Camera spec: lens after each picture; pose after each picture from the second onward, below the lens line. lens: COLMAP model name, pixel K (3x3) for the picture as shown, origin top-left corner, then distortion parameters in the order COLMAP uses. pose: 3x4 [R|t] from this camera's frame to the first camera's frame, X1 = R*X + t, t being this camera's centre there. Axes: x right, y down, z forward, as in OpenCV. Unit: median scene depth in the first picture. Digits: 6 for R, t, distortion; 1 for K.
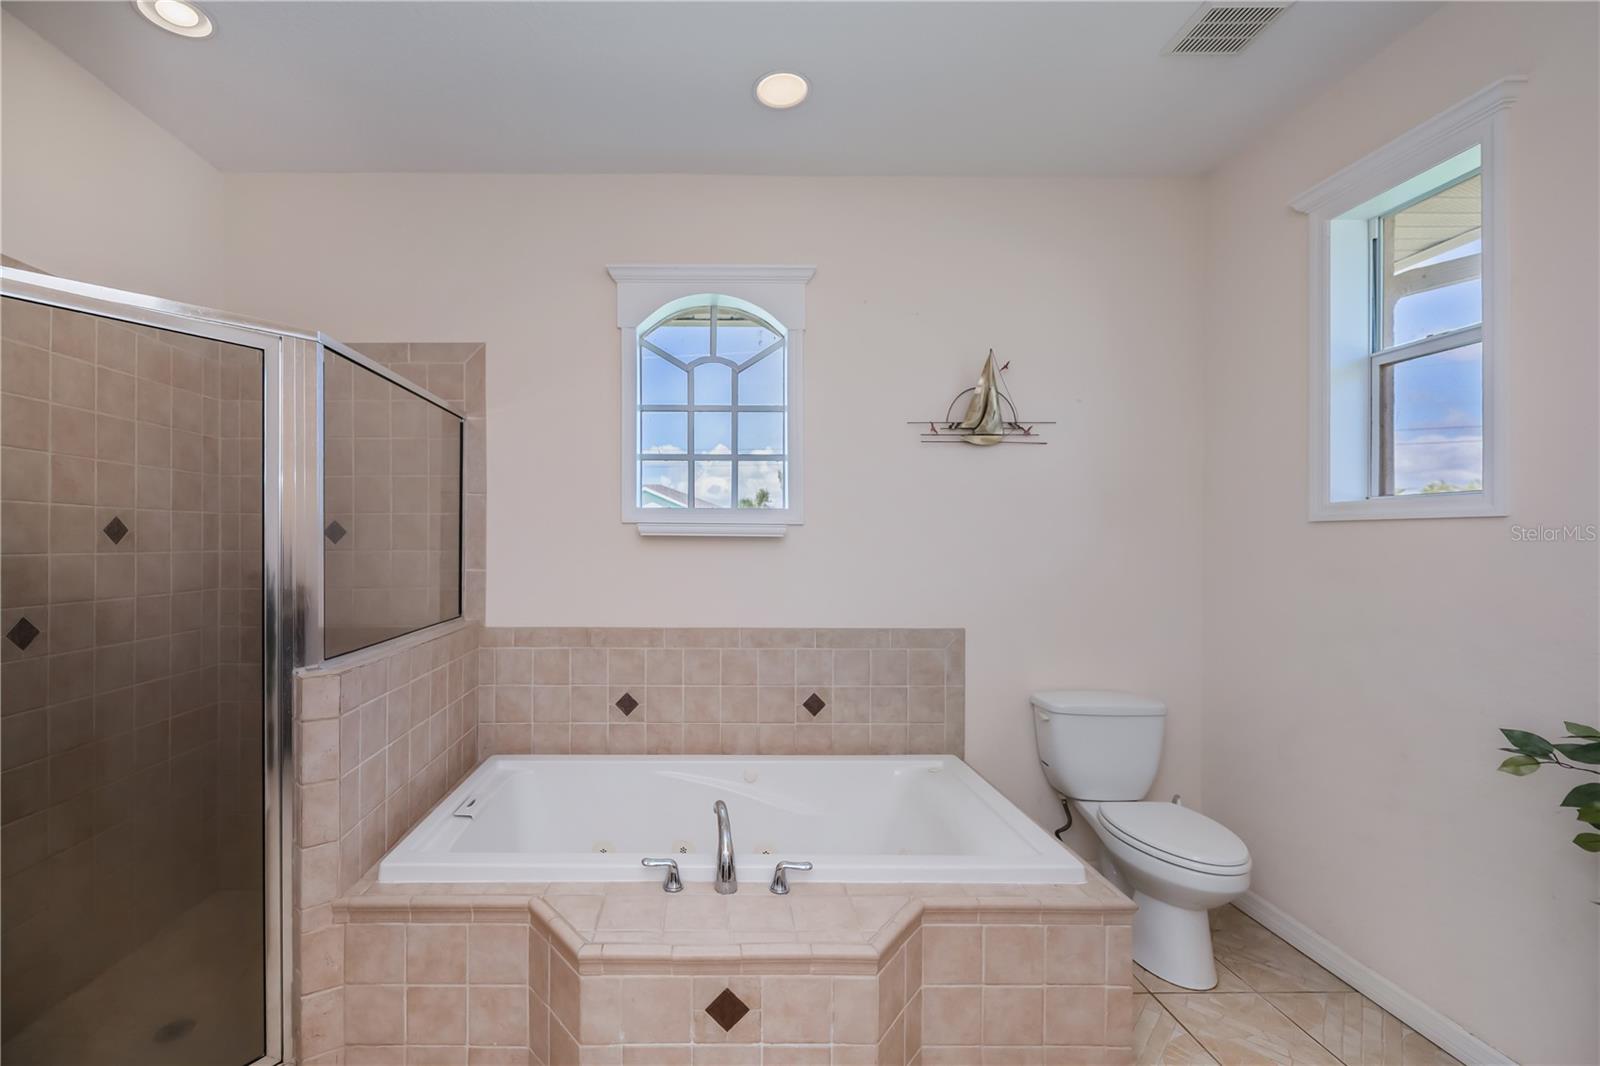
lens RADIAL K [[662.3, 0, 691.8], [0, 662.3, 536.9], [0, 0, 1]] dist [0.000503, -0.000161]
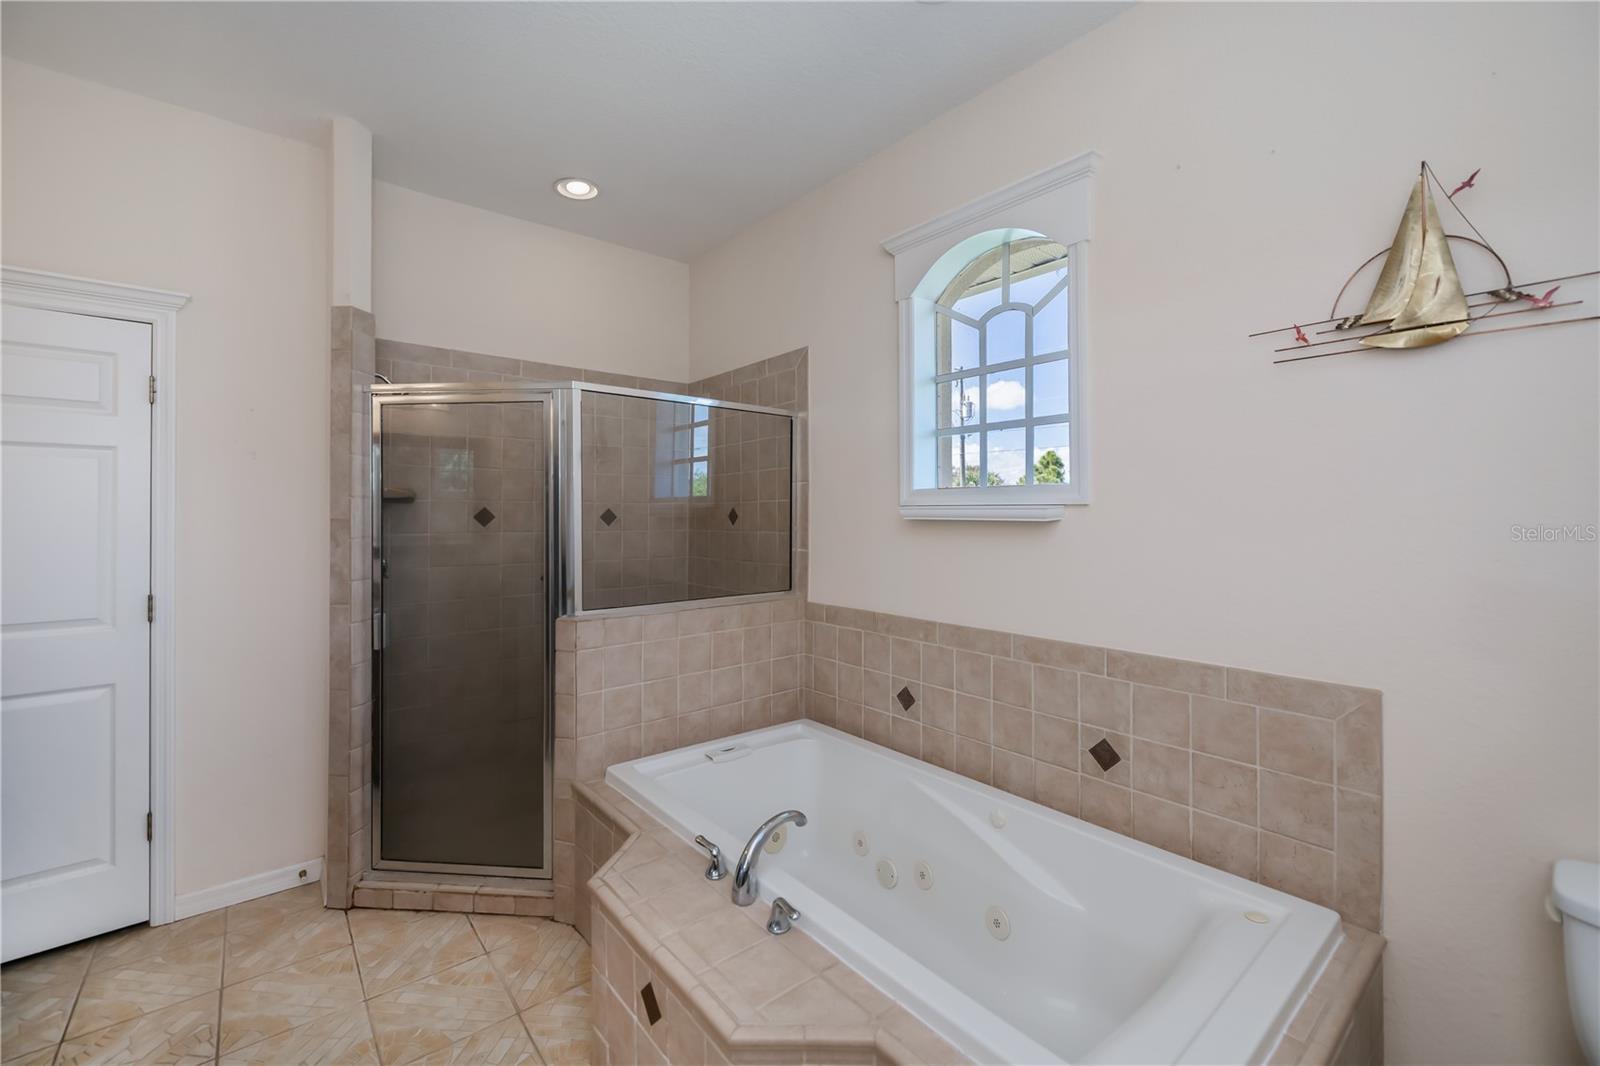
lens RADIAL K [[648.6, 0, 797.8], [0, 648.6, 504.7], [0, 0, 1]] dist [-0.001659, -0.000453]
pose [[0.639088, -0.016182, -0.768963, 0.517117], [0.009851, 0.999869, -0.012854, -0.012522], [0.769070, 0.000640, 0.639164, 0.293758]]
